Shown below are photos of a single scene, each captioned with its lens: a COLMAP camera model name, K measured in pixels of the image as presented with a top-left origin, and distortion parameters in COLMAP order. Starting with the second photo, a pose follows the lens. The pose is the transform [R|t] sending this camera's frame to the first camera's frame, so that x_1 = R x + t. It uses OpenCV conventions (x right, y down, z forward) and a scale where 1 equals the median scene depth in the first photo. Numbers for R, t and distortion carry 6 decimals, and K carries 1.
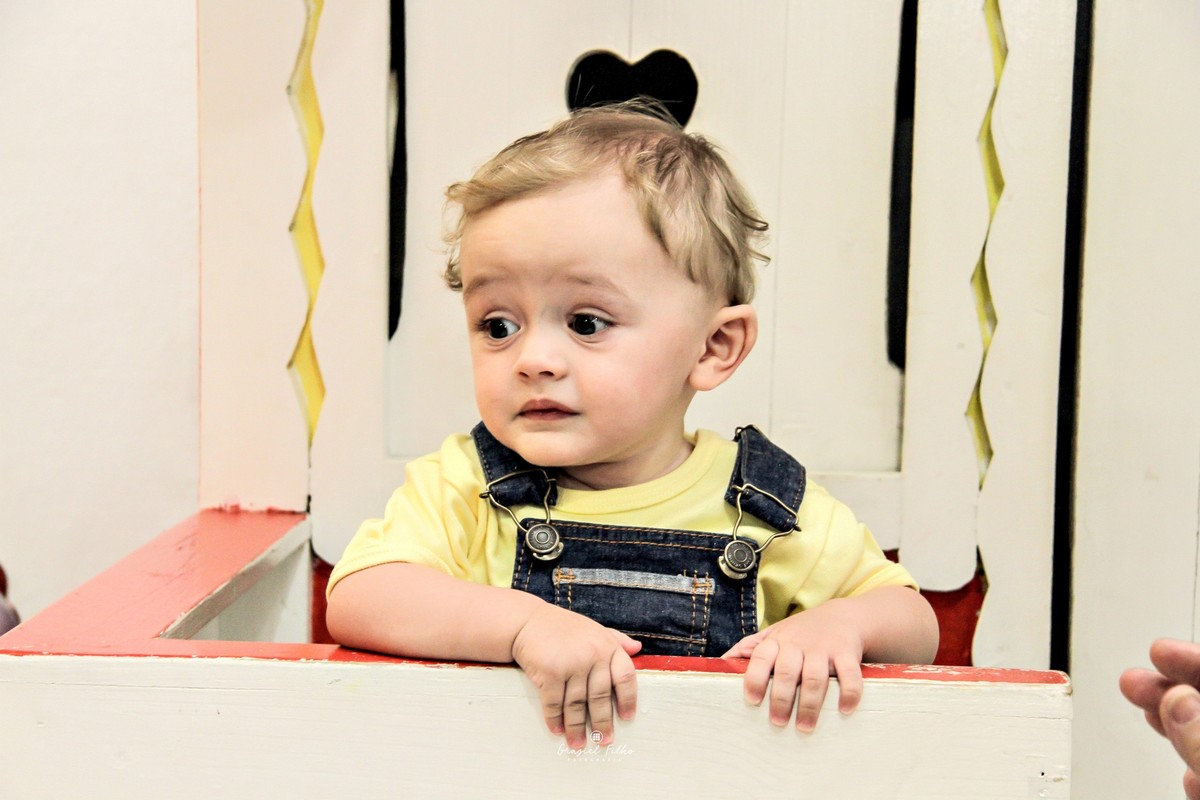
lens RADIAL K [[3060.9, 0, 600.0], [0, 3060.9, 400.0], [0, 0, 1]] dist [0.749151, -14.395699]
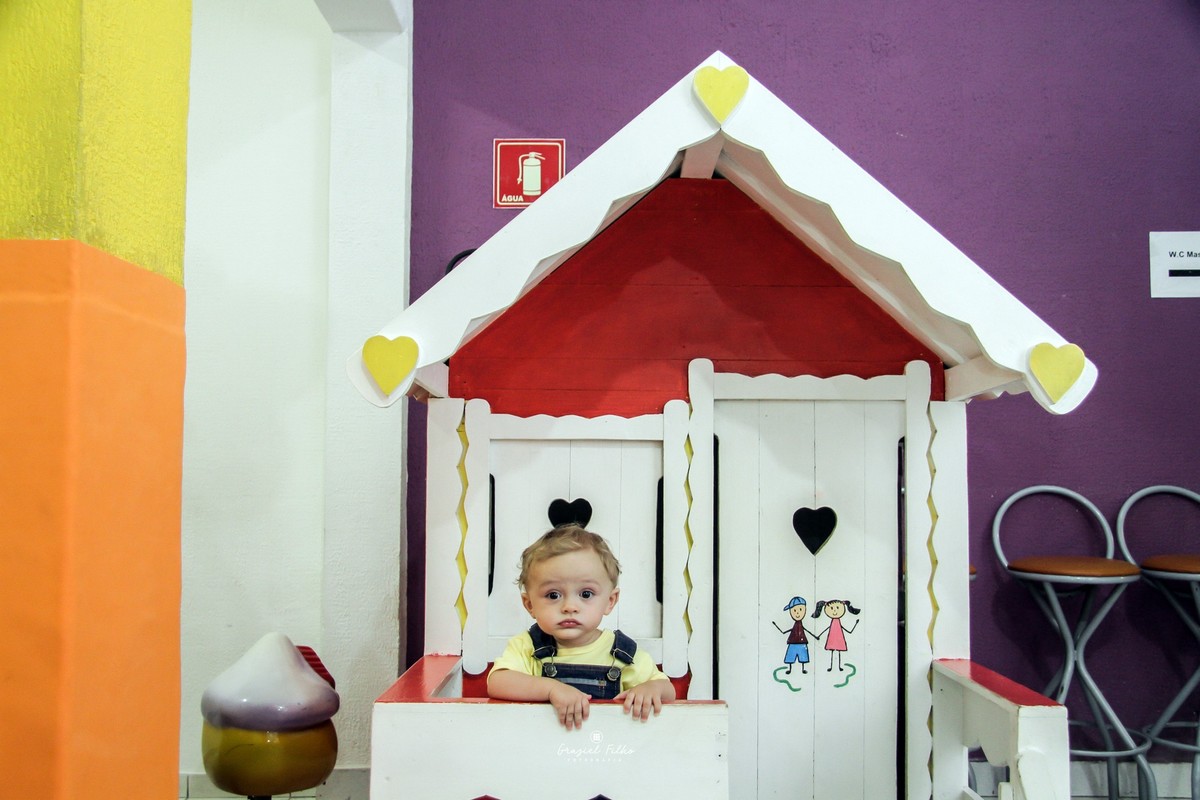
lens RADIAL K [[1232.3, 0, 600.0], [0, 1232.3, 400.0], [0, 0, 1]] dist [-0.063742, 0.017522]
pose [[0.996824, -0.004681, 0.079496, -0.057289], [0.018039, 0.985596, -0.168154, -0.004881], [-0.077564, 0.169054, 0.982550, -0.213509]]
